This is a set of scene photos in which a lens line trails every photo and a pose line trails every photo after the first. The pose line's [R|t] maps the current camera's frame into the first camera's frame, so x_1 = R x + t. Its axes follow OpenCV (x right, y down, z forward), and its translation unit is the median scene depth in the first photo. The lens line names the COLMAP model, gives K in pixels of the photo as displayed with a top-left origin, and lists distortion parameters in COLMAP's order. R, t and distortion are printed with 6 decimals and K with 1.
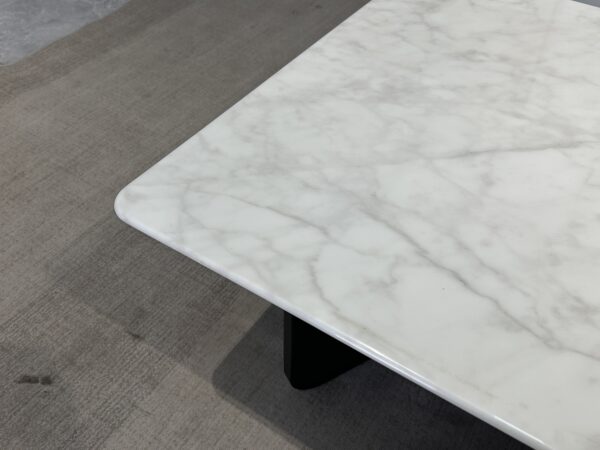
lens RADIAL K [[588.3, 0, 300.0], [0, 588.3, 225.0], [0, 0, 1]] dist [0.088524, 0.005863]
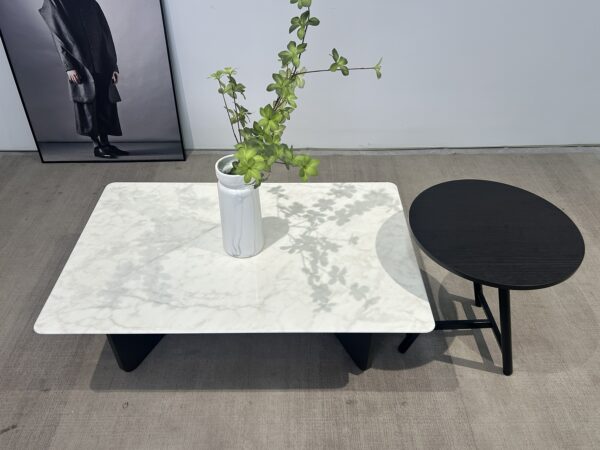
lens RADIAL K [[488.4, 0, 300.0], [0, 488.4, 225.0], [0, 0, 1]] dist [0.005920, 0.009021]
pose [[0.832256, -0.369139, 0.413627, -0.032042], [0.406022, 0.913862, -0.001384, 0.021017], [-0.377487, 0.169094, 0.910445, -1.552034]]
